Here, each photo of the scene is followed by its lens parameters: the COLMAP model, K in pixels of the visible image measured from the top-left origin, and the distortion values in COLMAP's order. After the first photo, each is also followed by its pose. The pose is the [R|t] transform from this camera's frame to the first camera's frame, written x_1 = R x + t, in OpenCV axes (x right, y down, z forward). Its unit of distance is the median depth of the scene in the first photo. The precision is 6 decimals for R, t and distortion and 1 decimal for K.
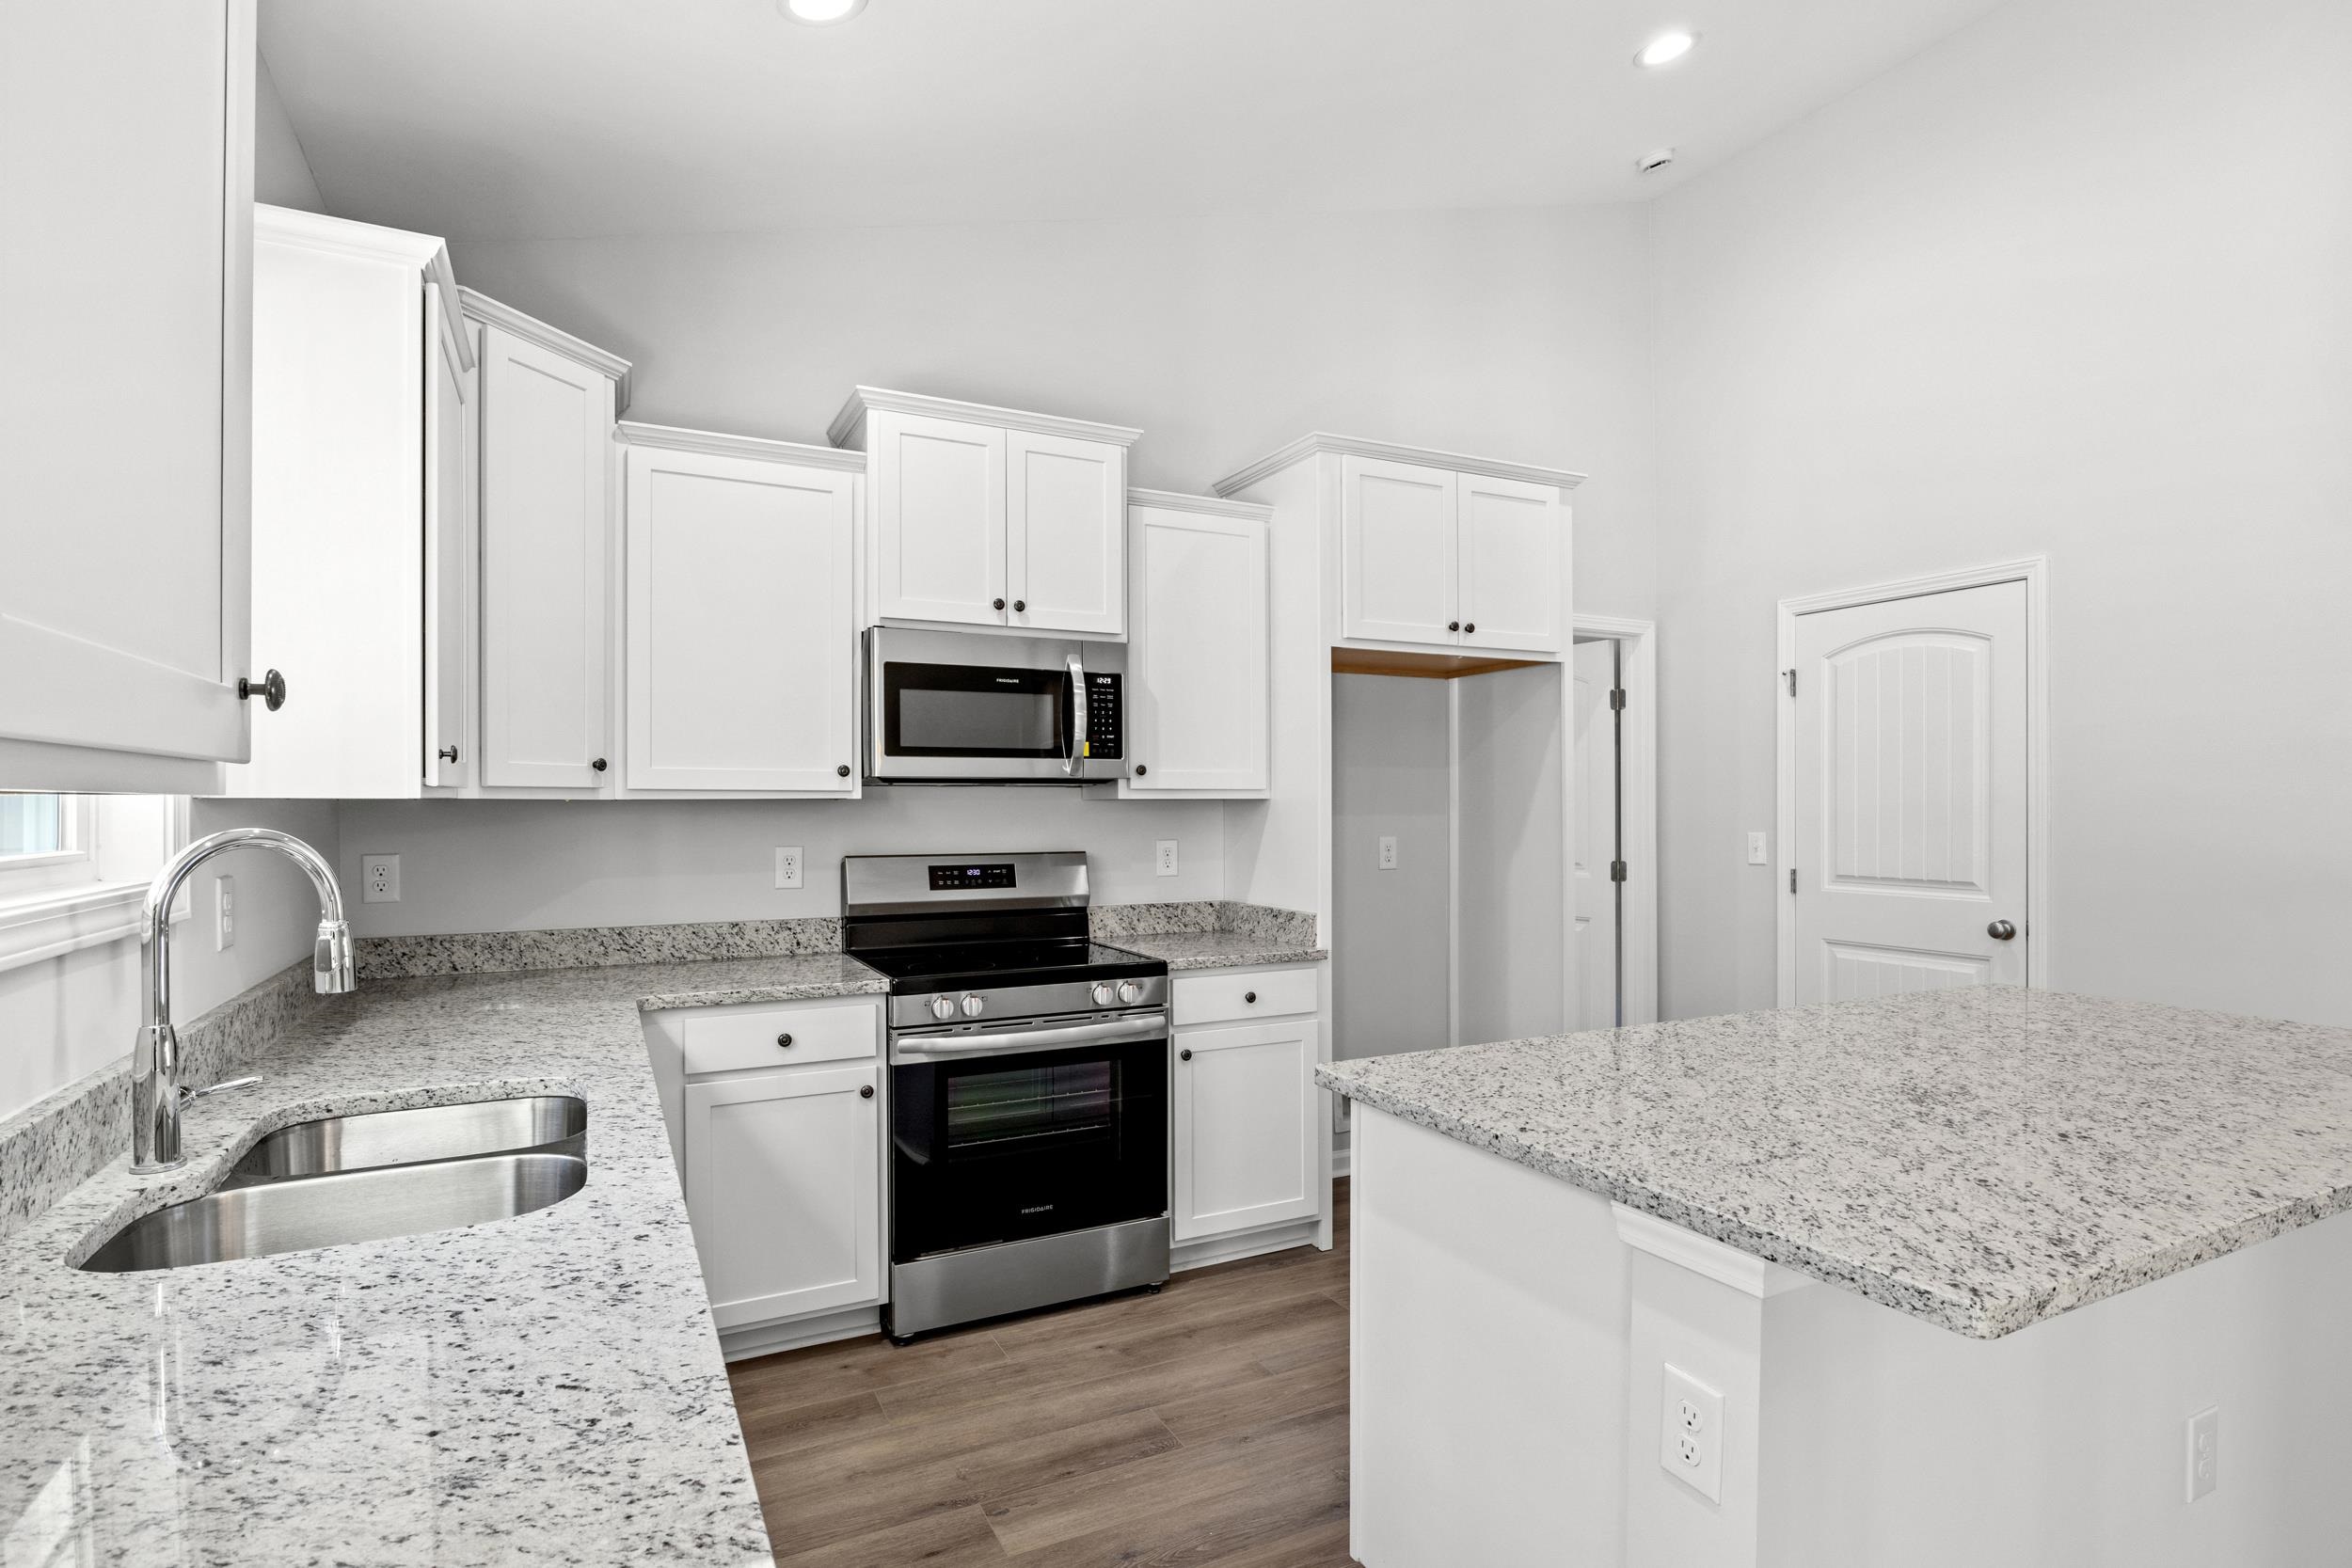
lens RADIAL K [[1183.5, 0, 1176.0], [0, 1183.5, 784.0], [0, 0, 1]] dist [-0.000402, -0.000076]
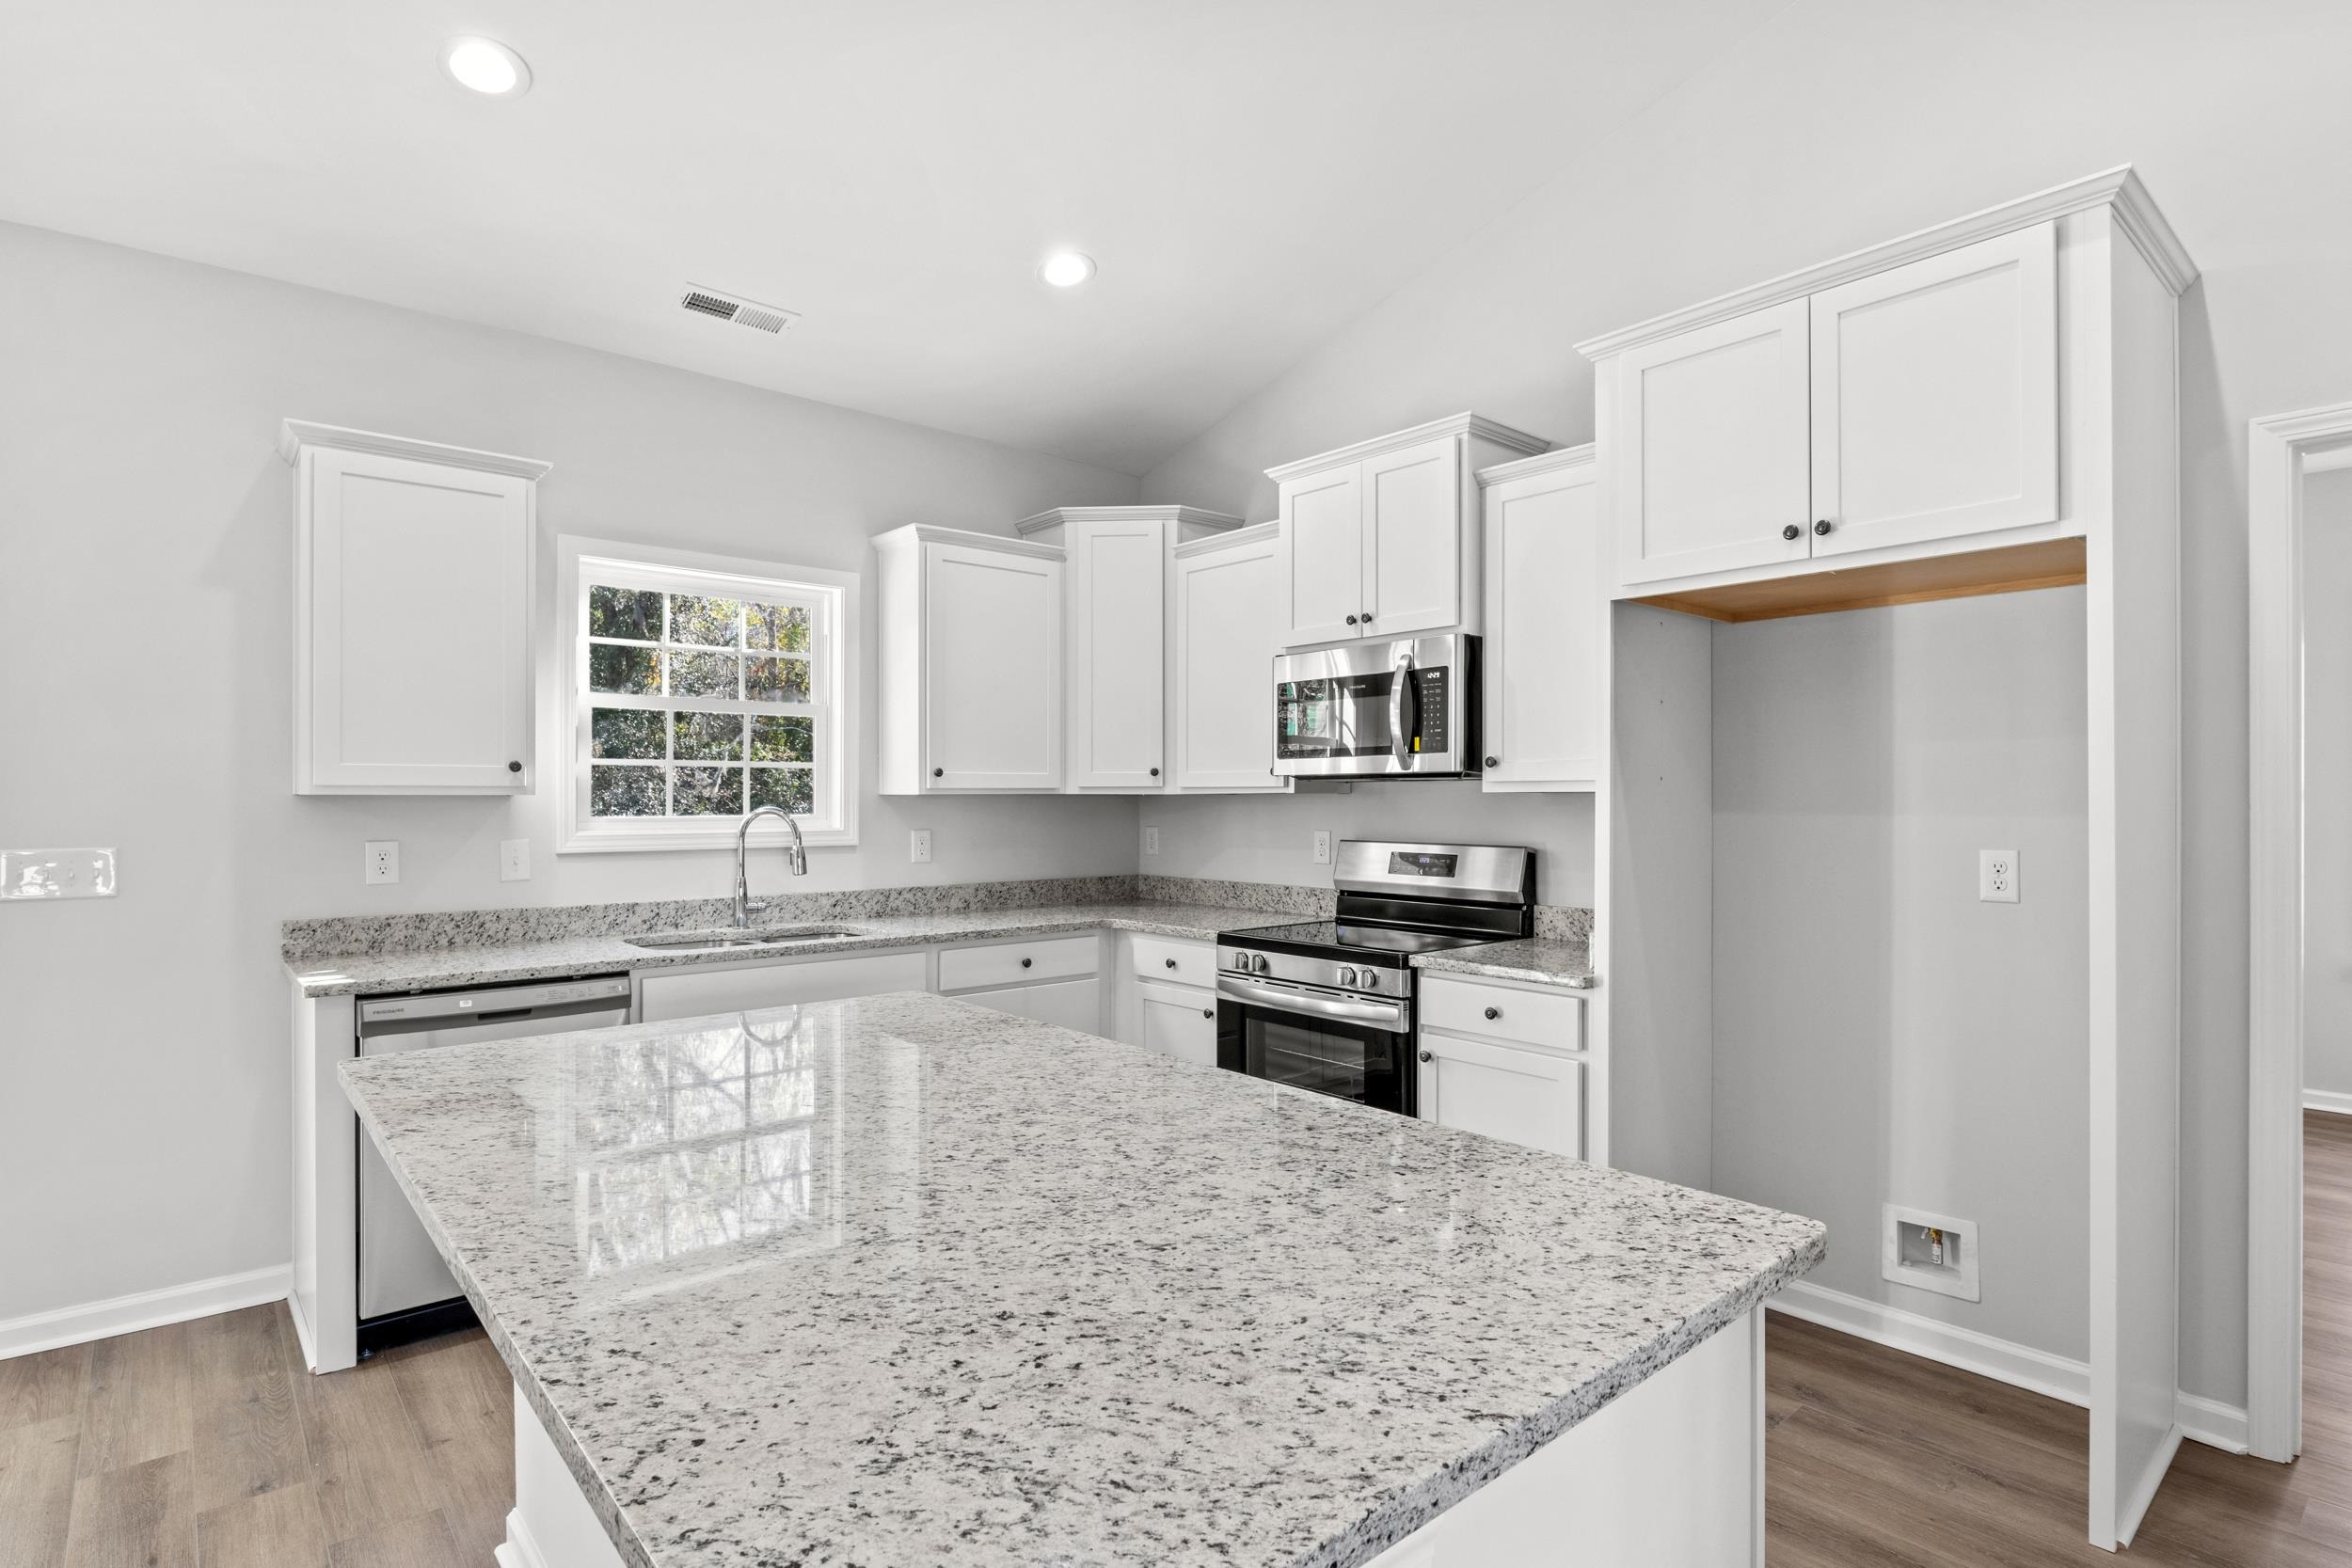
lens RADIAL K [[1183.5, 0, 1176.0], [0, 1183.5, 784.0], [0, 0, 1]] dist [-0.000402, -0.000076]
pose [[0.244513, -0.008204, -0.969611, 0.902933], [0.019489, 0.999804, -0.003545, 0.004766], [0.969450, -0.018030, 0.244624, 0.567085]]
